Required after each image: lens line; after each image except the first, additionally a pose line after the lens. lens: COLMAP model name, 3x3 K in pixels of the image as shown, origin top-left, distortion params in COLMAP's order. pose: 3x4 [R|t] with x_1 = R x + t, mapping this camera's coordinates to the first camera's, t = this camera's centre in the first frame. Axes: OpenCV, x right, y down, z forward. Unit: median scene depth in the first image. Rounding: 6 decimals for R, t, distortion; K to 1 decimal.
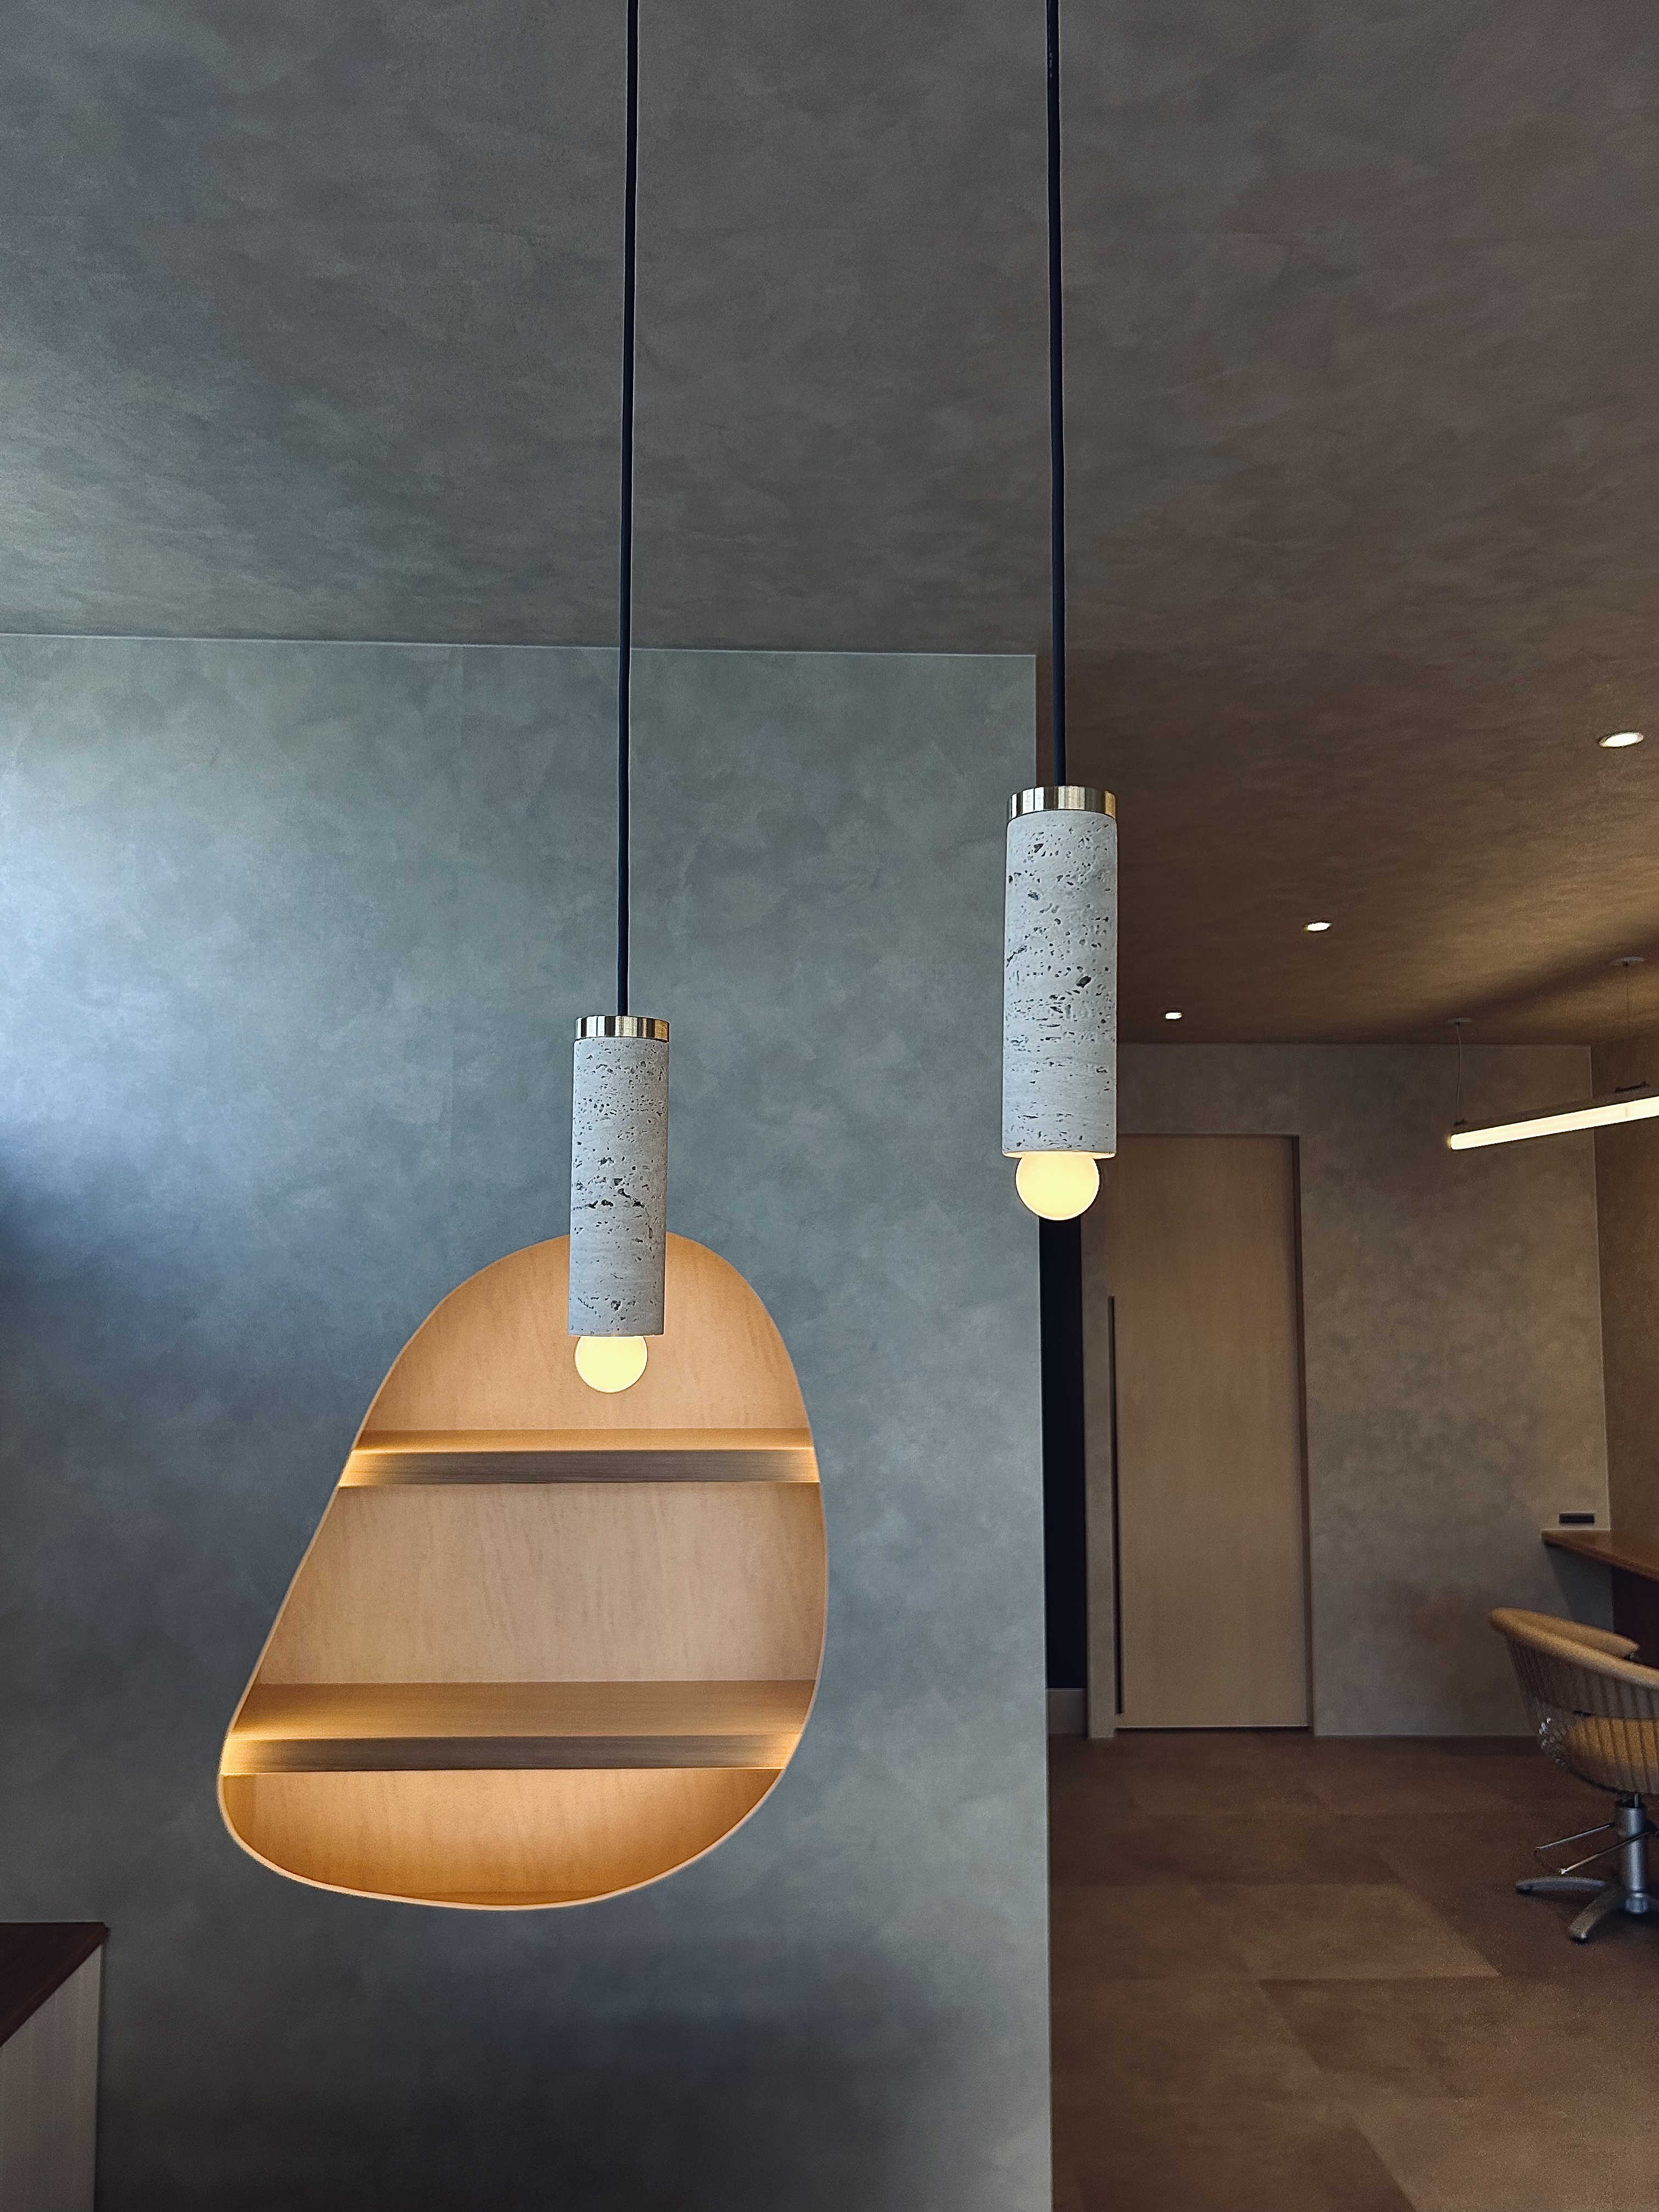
lens RADIAL K [[1670.1, 0, 829.5], [0, 1670.1, 1106.0], [0, 0, 1]] dist [0.058308, -0.071044]
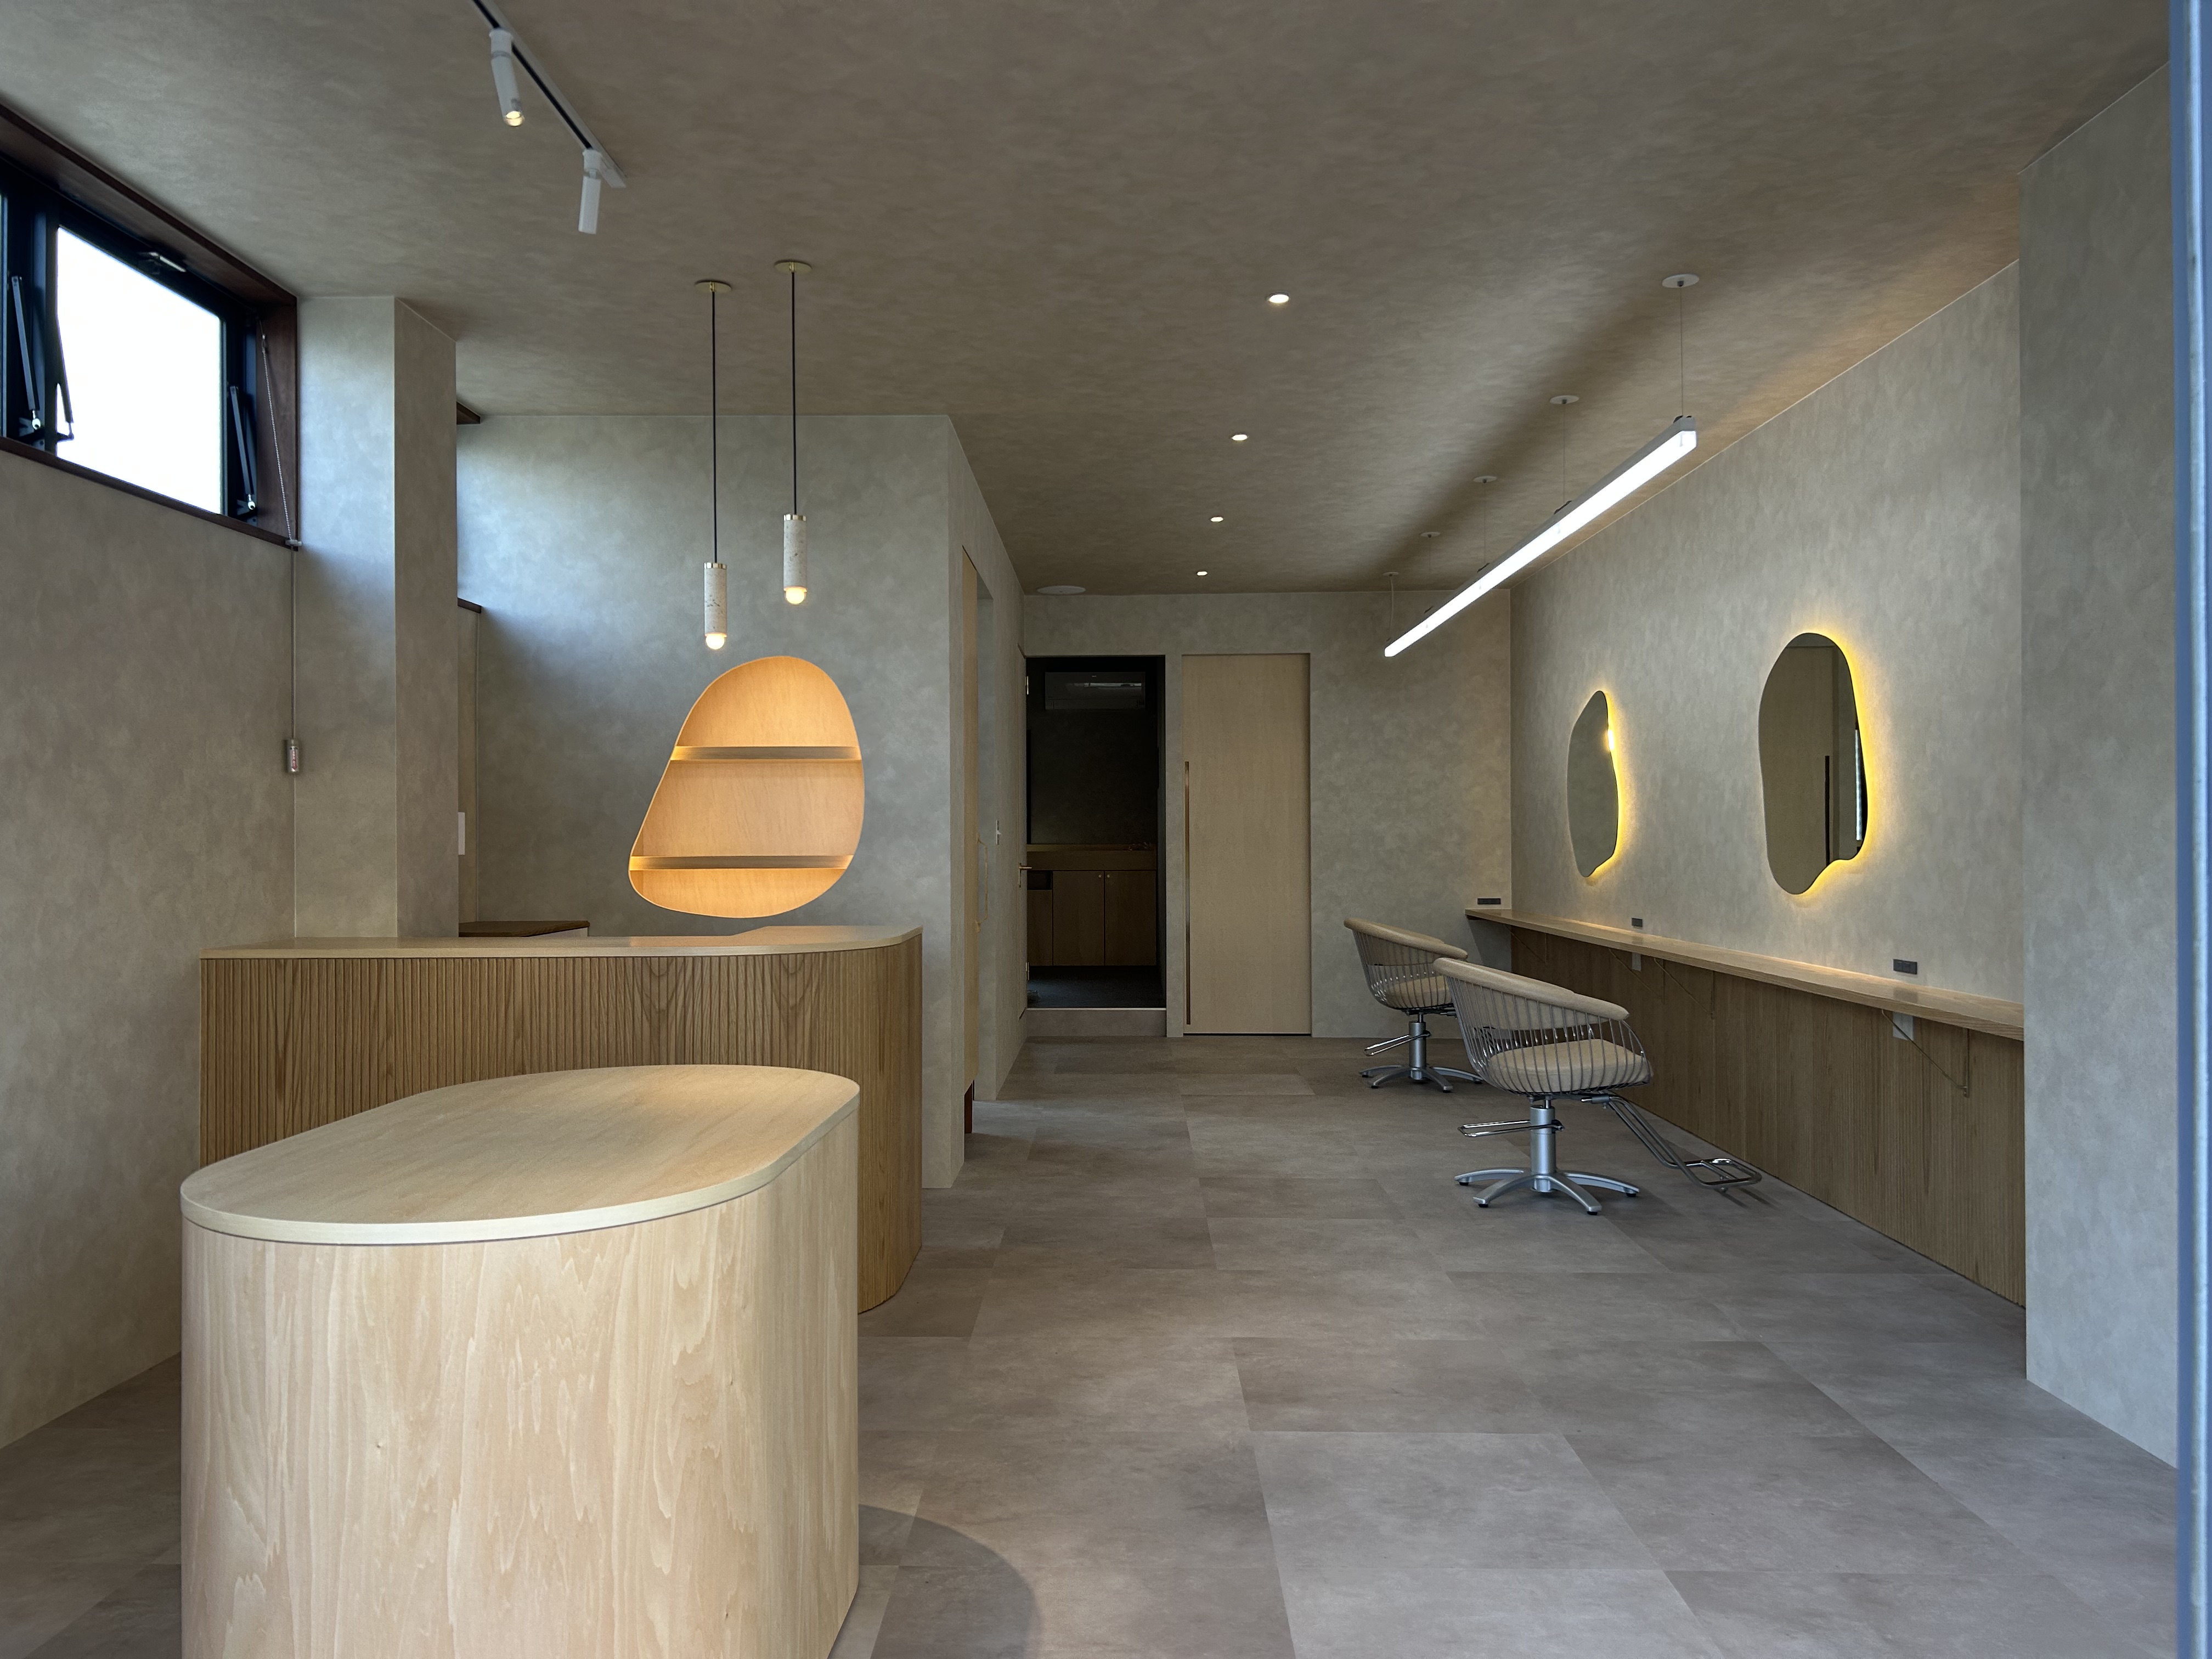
lens RADIAL K [[1686.9, 0, 1106.0], [0, 1686.9, 829.5], [0, 0, 1]] dist [0.078967, -0.078554]
pose [[0.998527, -0.006640, -0.053843, 0.484328], [0.011324, 0.996129, 0.087169, 0.113137], [0.053056, -0.087651, 0.994737, -1.470443]]
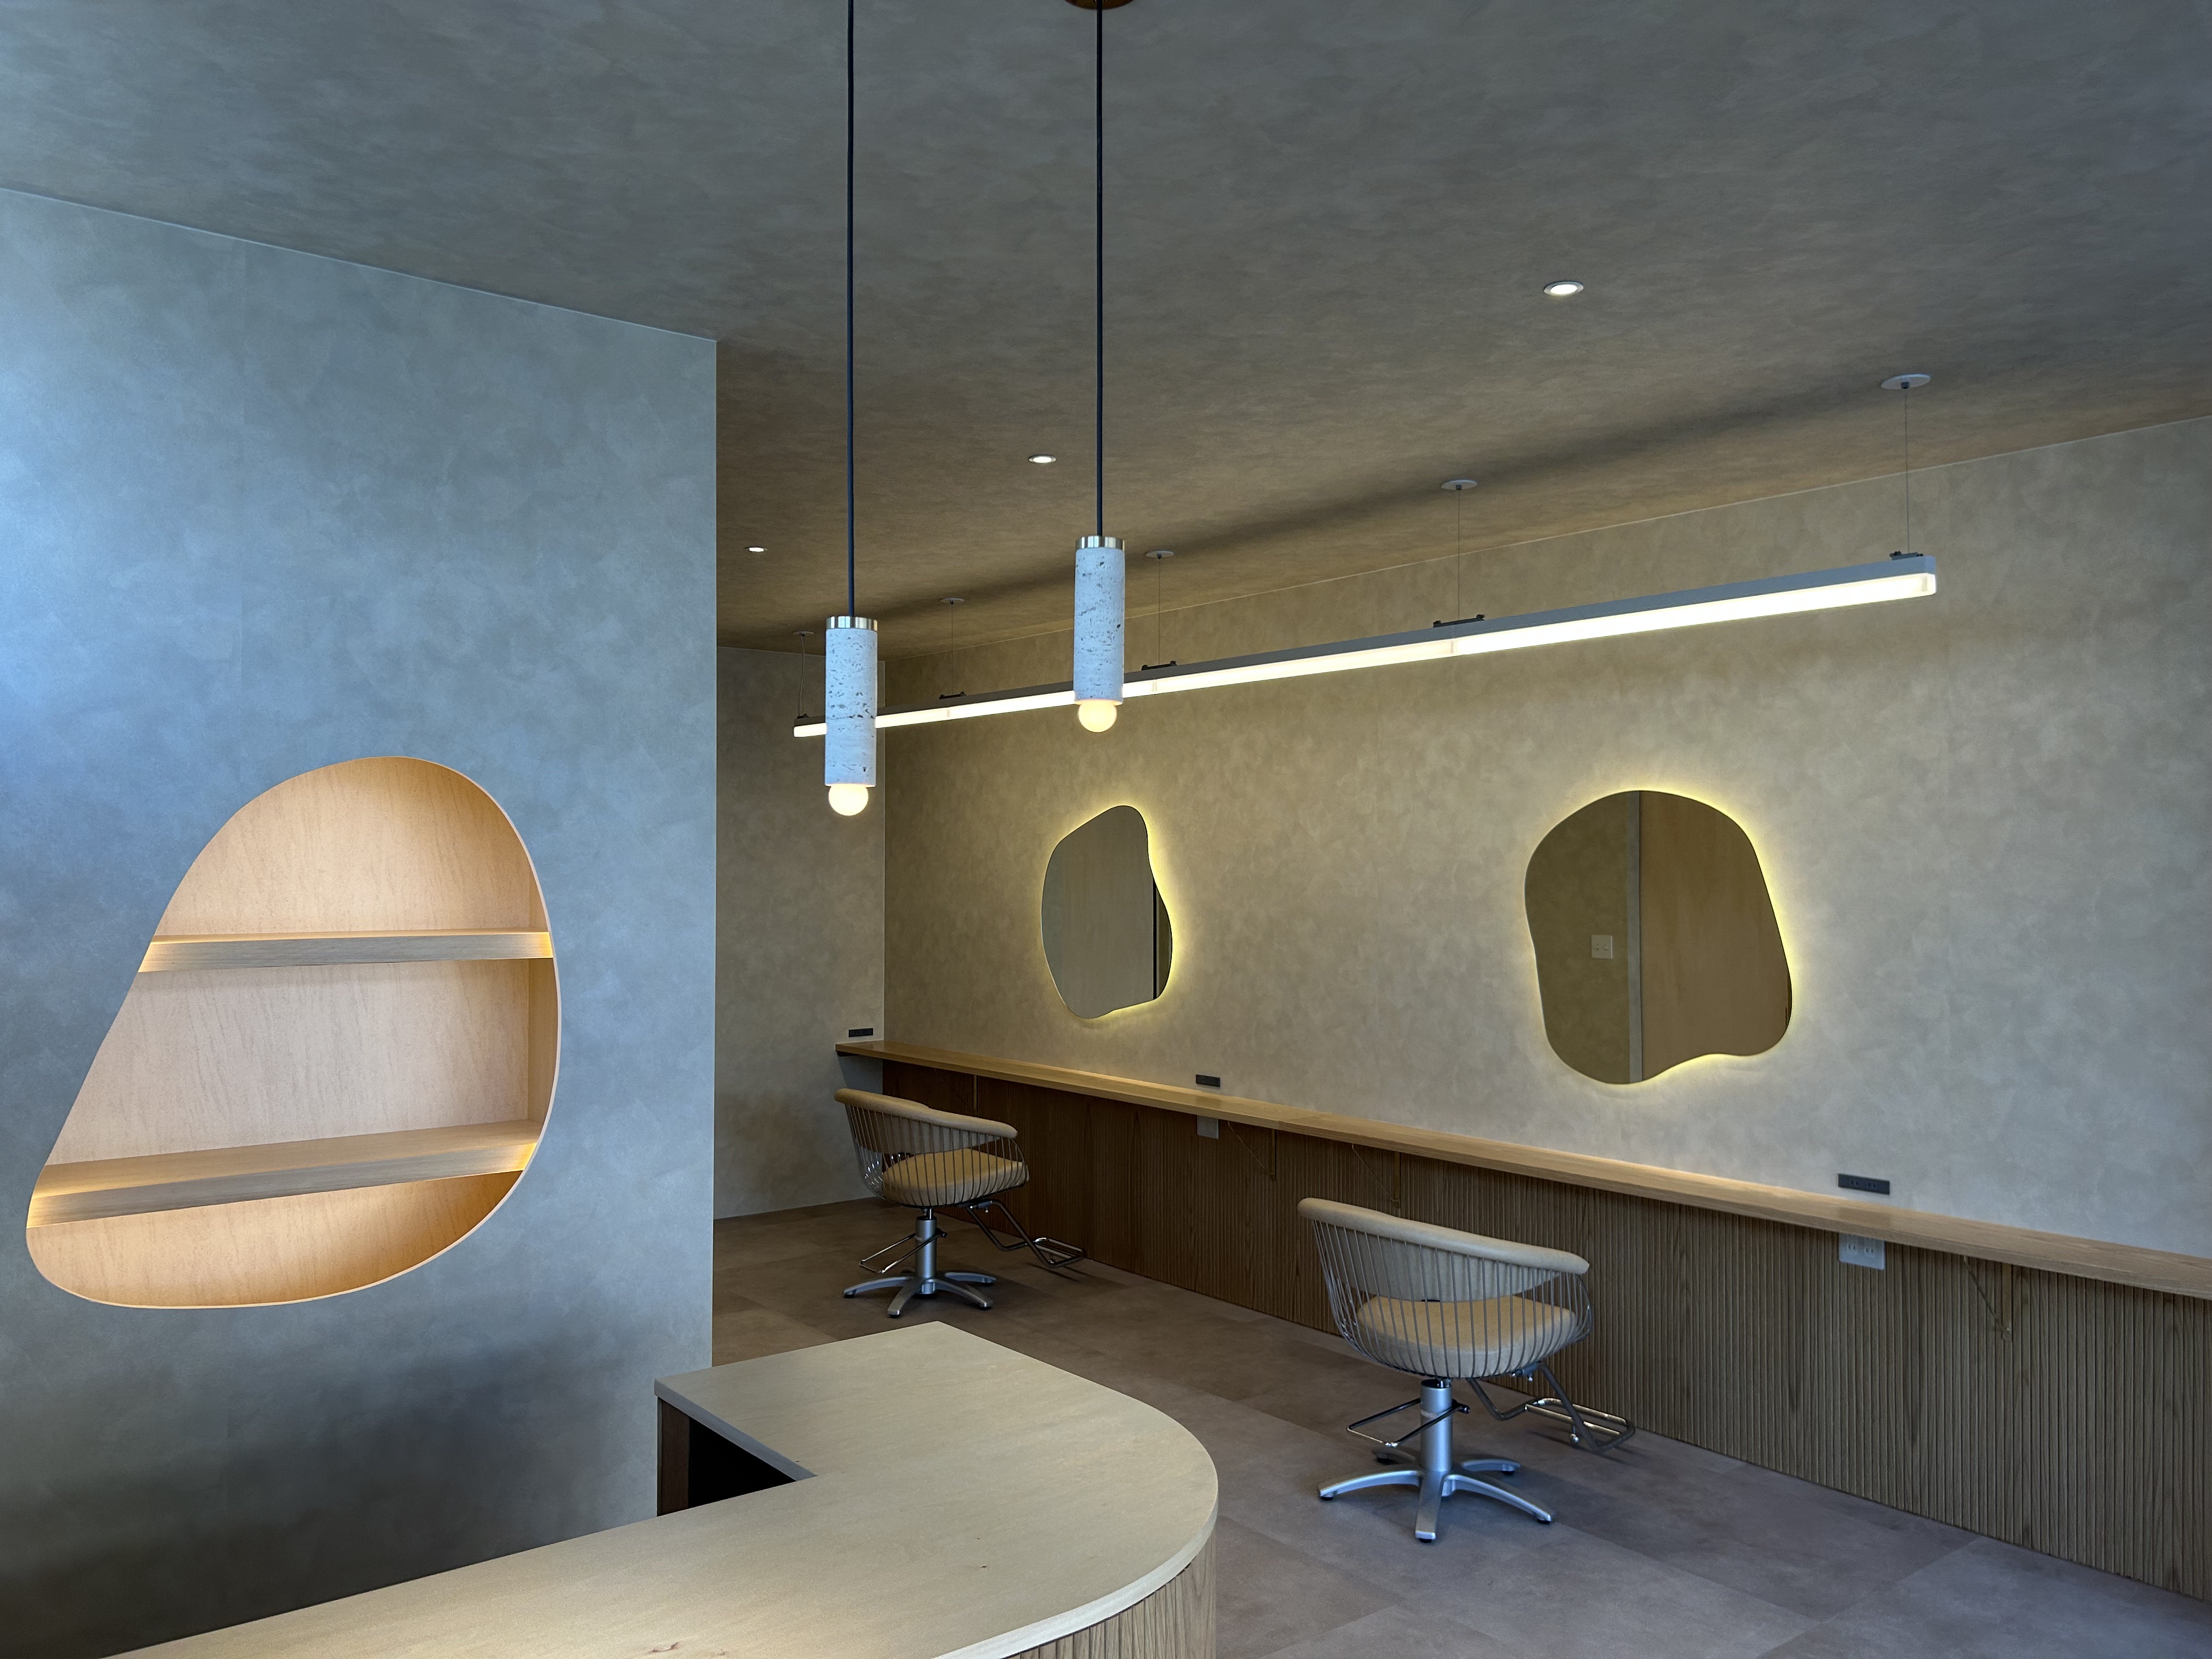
lens RADIAL K [[1670.1, 0, 1110.5], [0, 1670.1, 842.2], [0, 0, 1]] dist [0.058308, -0.071044]
pose [[0.803371, 0.006165, 0.595447, -0.429584], [-0.055718, 0.996338, 0.064859, 0.025374], [-0.592867, -0.085283, 0.800772, -0.299304]]
